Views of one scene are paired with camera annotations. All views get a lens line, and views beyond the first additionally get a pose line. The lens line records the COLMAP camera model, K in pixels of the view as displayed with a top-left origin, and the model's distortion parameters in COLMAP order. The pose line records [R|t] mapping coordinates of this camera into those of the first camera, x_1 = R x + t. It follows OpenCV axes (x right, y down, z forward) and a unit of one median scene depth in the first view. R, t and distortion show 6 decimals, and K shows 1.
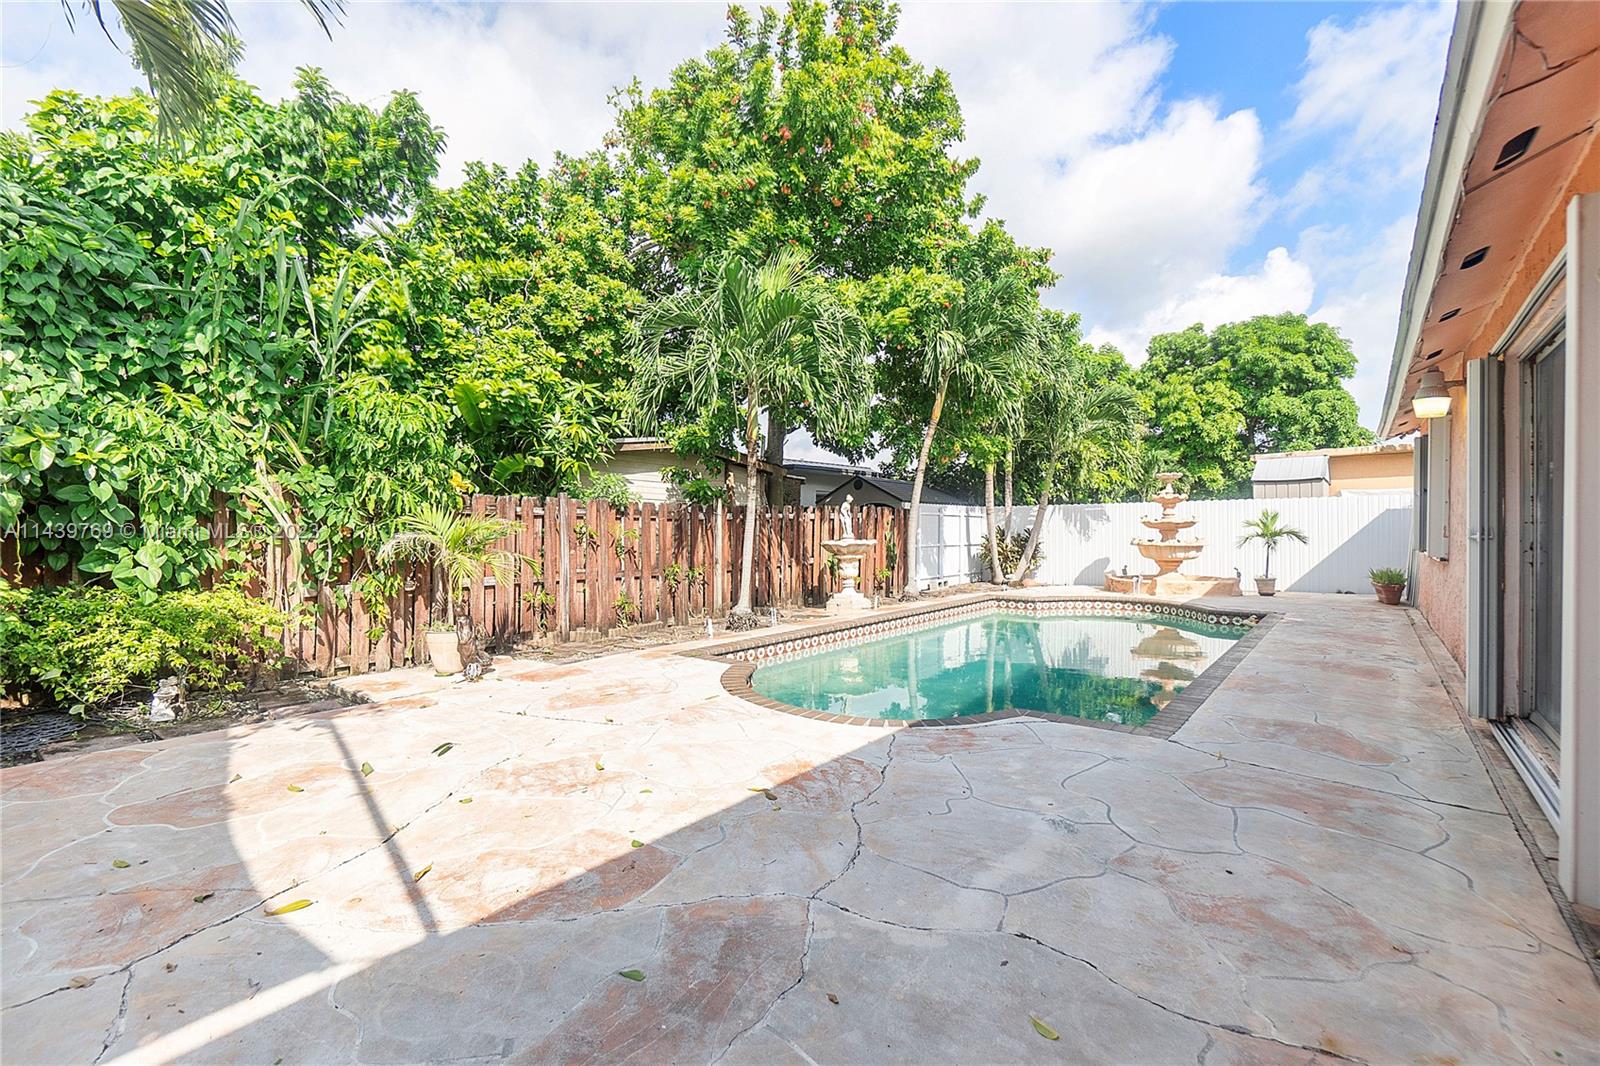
lens RADIAL K [[691.5, 0, 800.0], [0, 691.5, 533.0], [0, 0, 1]] dist [0.000431, 0.000079]
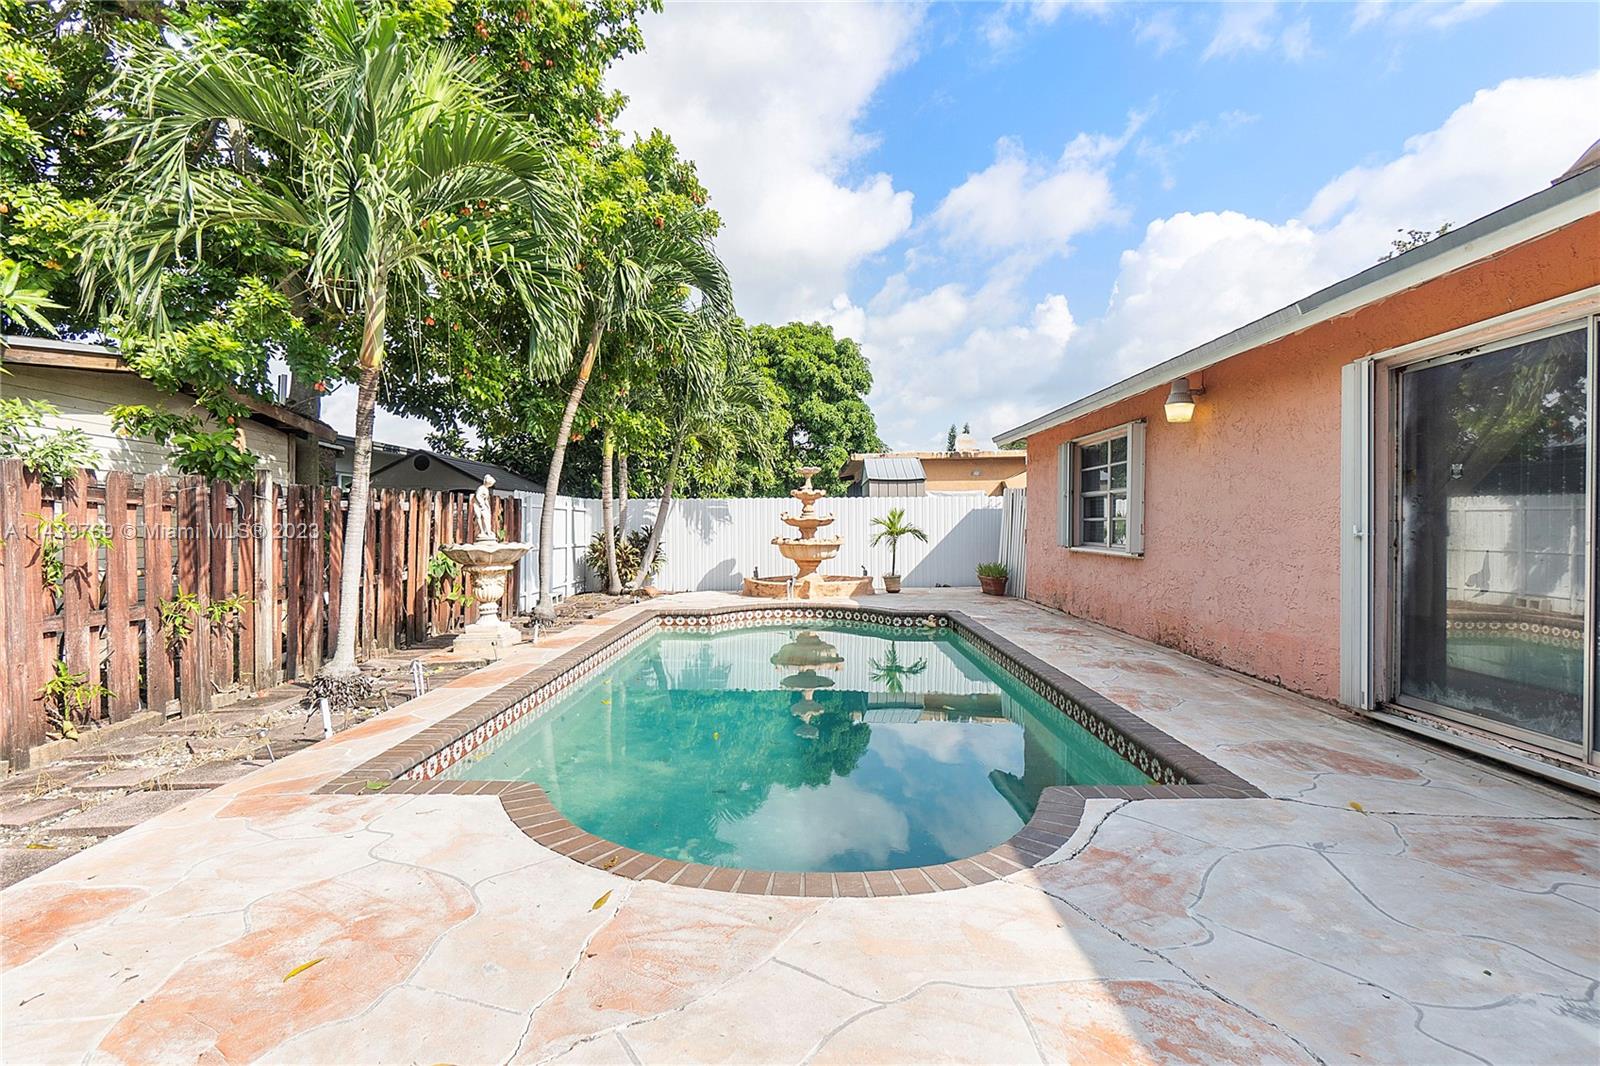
lens RADIAL K [[765.9, 0, 800.0], [0, 765.9, 533.0], [0, 0, 1]] dist [-0.001285, 0.000353]
pose [[0.782953, -0.003889, 0.622069, -0.151965], [0.002413, 0.999992, 0.003216, -0.001101], [-0.622076, -0.001017, 0.782956, 0.237945]]
